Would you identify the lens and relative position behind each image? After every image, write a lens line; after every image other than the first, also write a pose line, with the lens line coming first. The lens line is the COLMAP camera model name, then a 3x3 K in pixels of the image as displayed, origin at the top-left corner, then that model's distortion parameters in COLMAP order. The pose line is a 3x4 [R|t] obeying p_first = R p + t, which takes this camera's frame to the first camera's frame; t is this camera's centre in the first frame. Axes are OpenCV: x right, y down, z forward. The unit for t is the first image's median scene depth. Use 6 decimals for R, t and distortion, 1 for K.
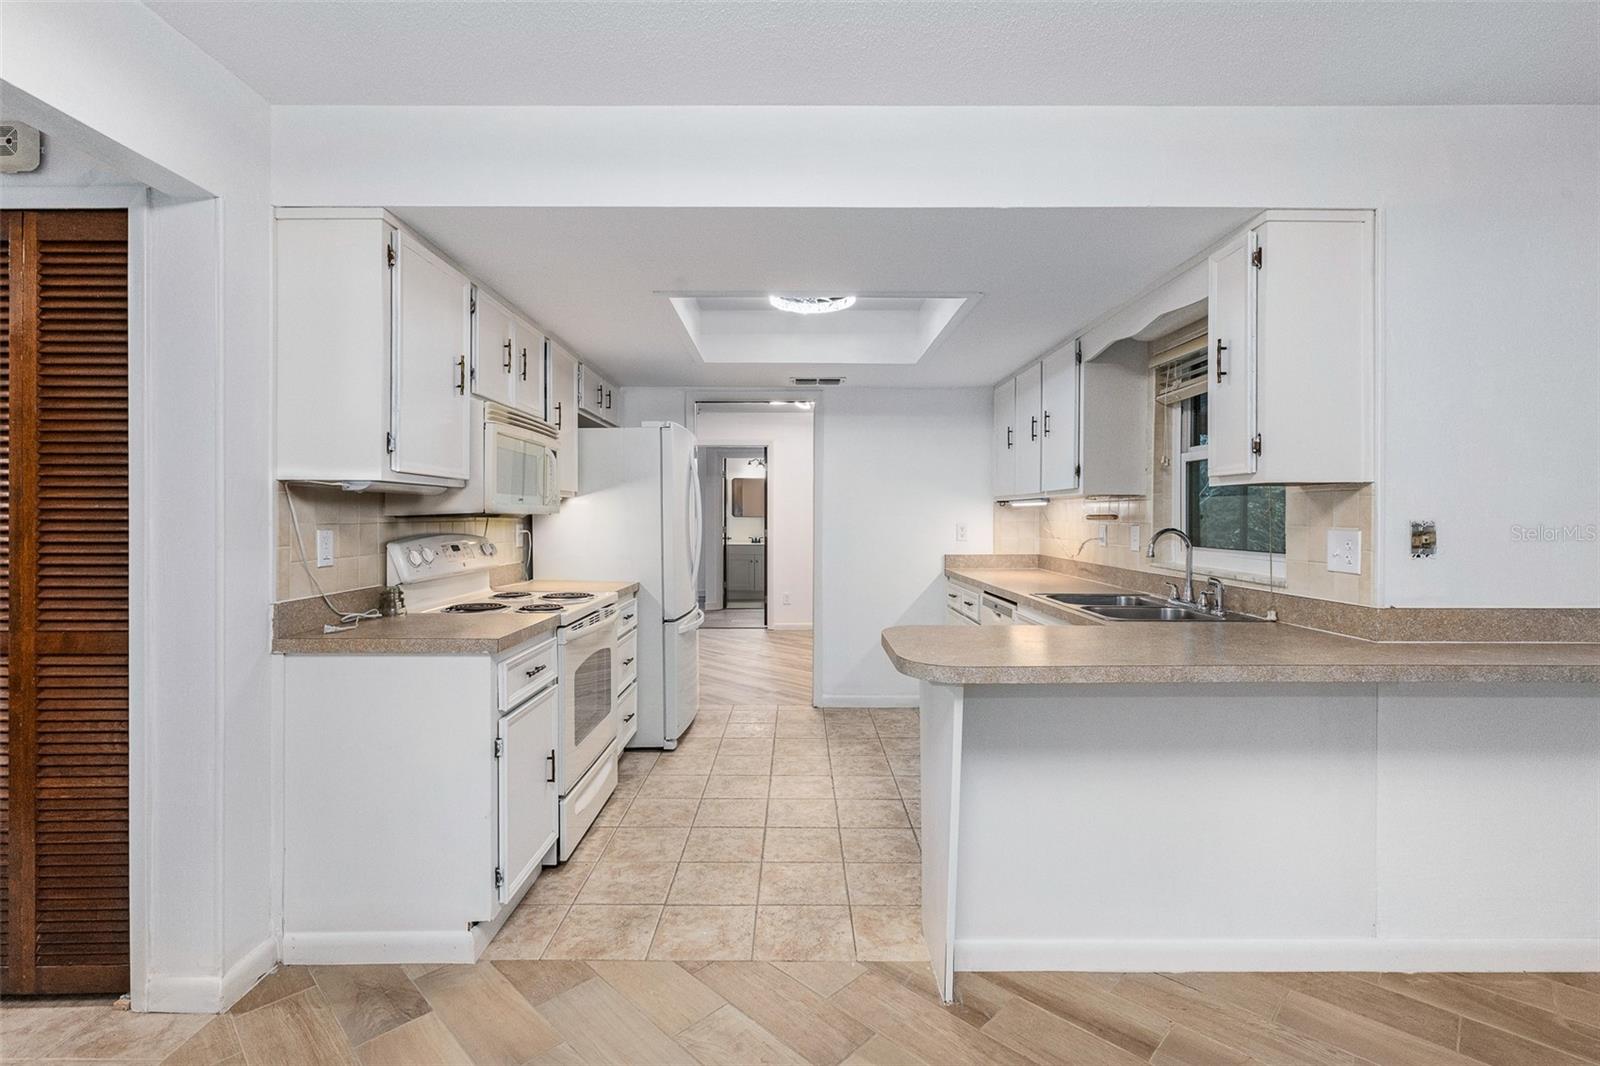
lens RADIAL K [[726.2, 0, 797.9], [0, 726.2, 519.9], [0, 0, 1]] dist [-0.001516, 0.000493]
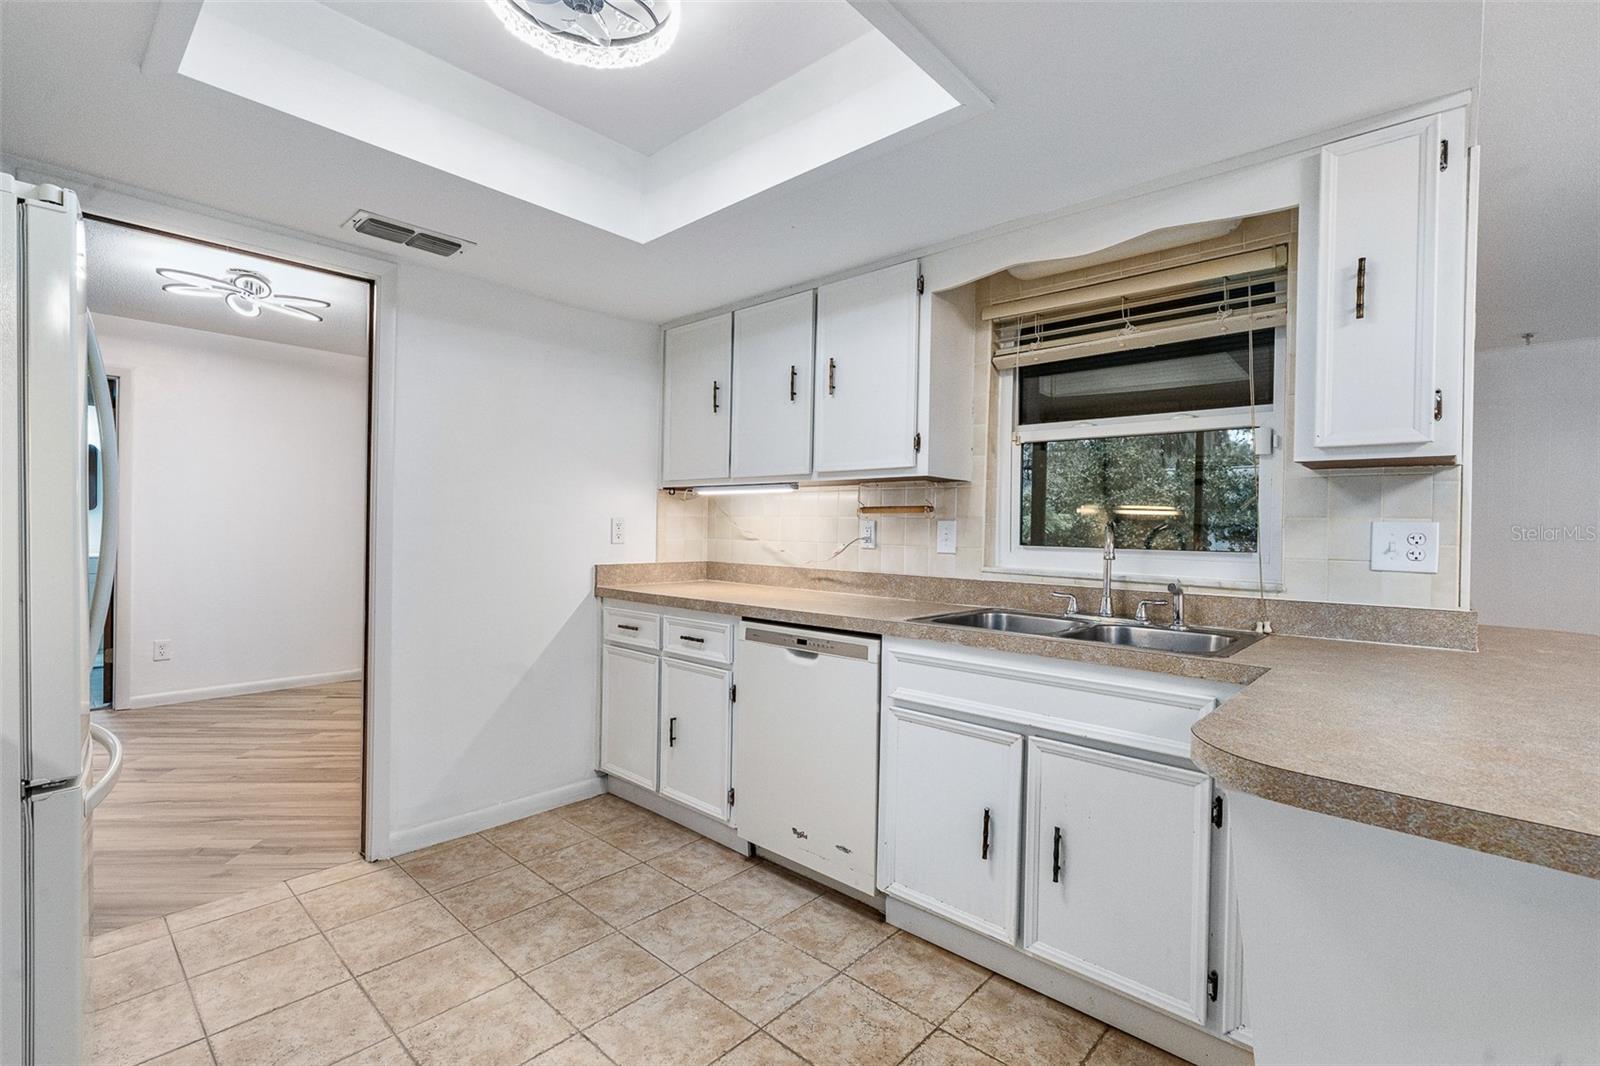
lens RADIAL K [[715.1, 0, 797.8], [0, 715.1, 530.2], [0, 0, 1]] dist [-0.002285, 0.000021]
pose [[0.676731, 0.007835, 0.736189, -0.302103], [-0.011265, 0.999937, -0.000287, 0.028596], [-0.736144, -0.008099, 0.676776, 0.849150]]
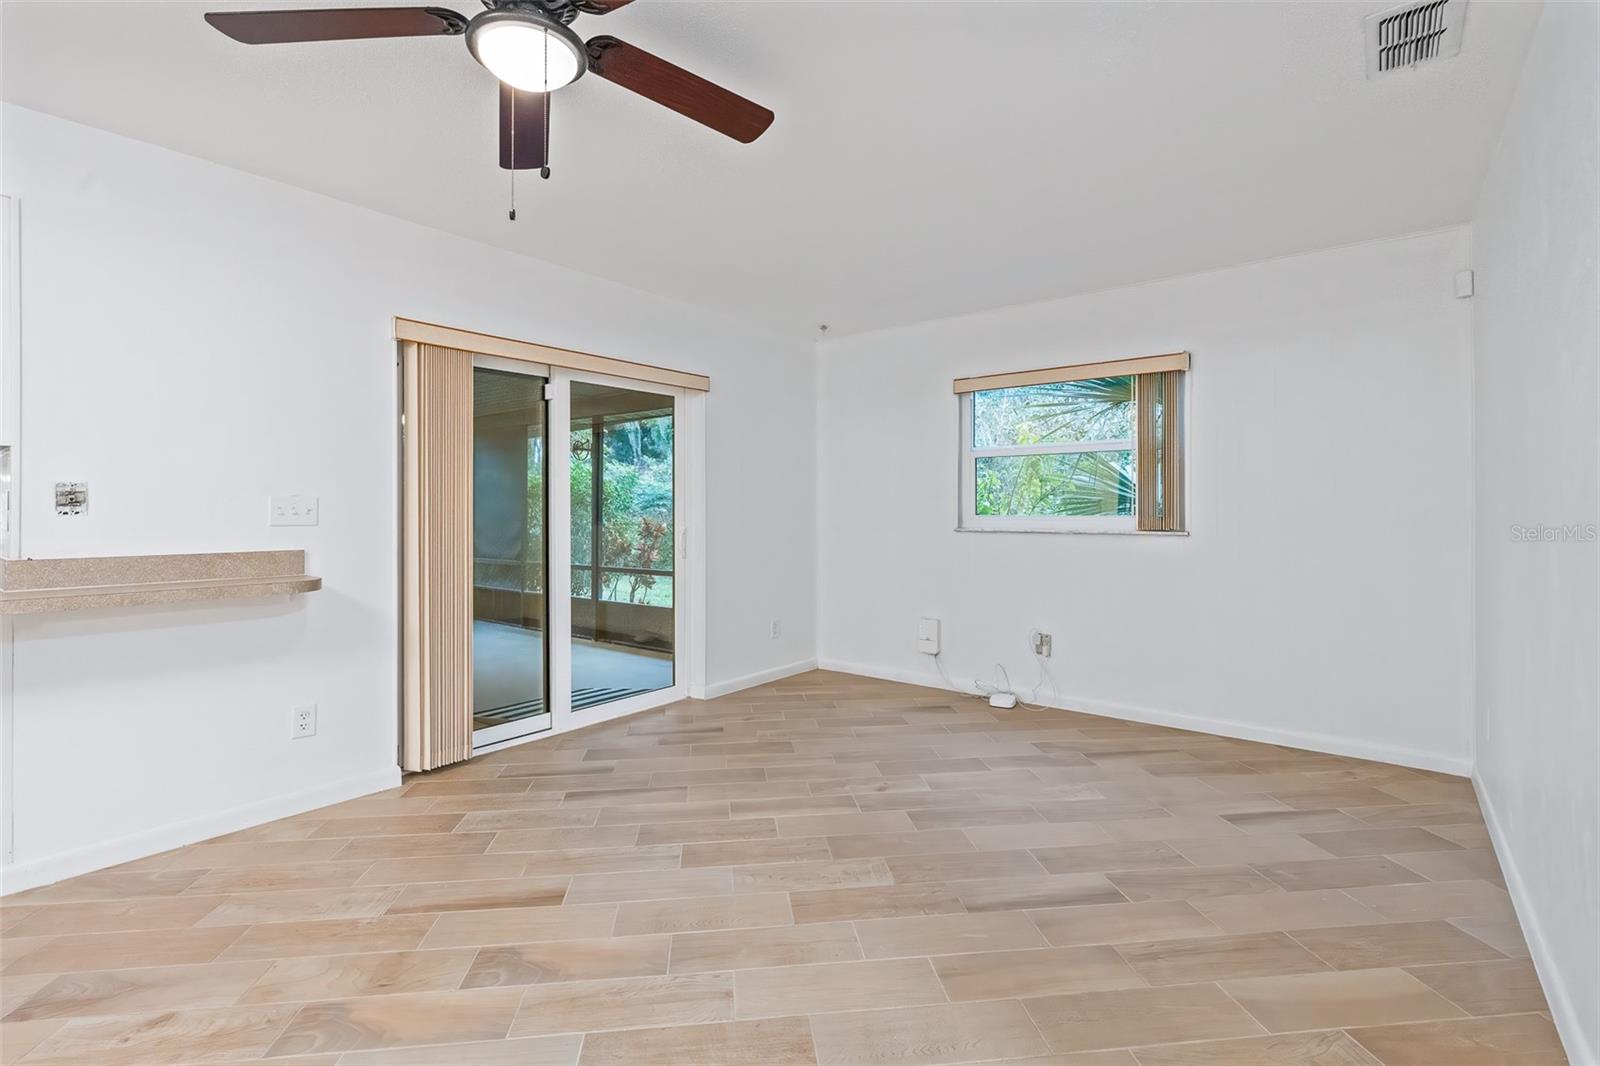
lens RADIAL K [[726.9, 0, 800.2], [0, 726.9, 507.8], [0, 0, 1]] dist [-0.003307, 0.000122]
pose [[0.629165, 0.001123, 0.777271, 0.586719], [0.006370, 0.999958, -0.006601, 0.047522], [-0.777246, 0.009104, 0.629131, -0.515682]]
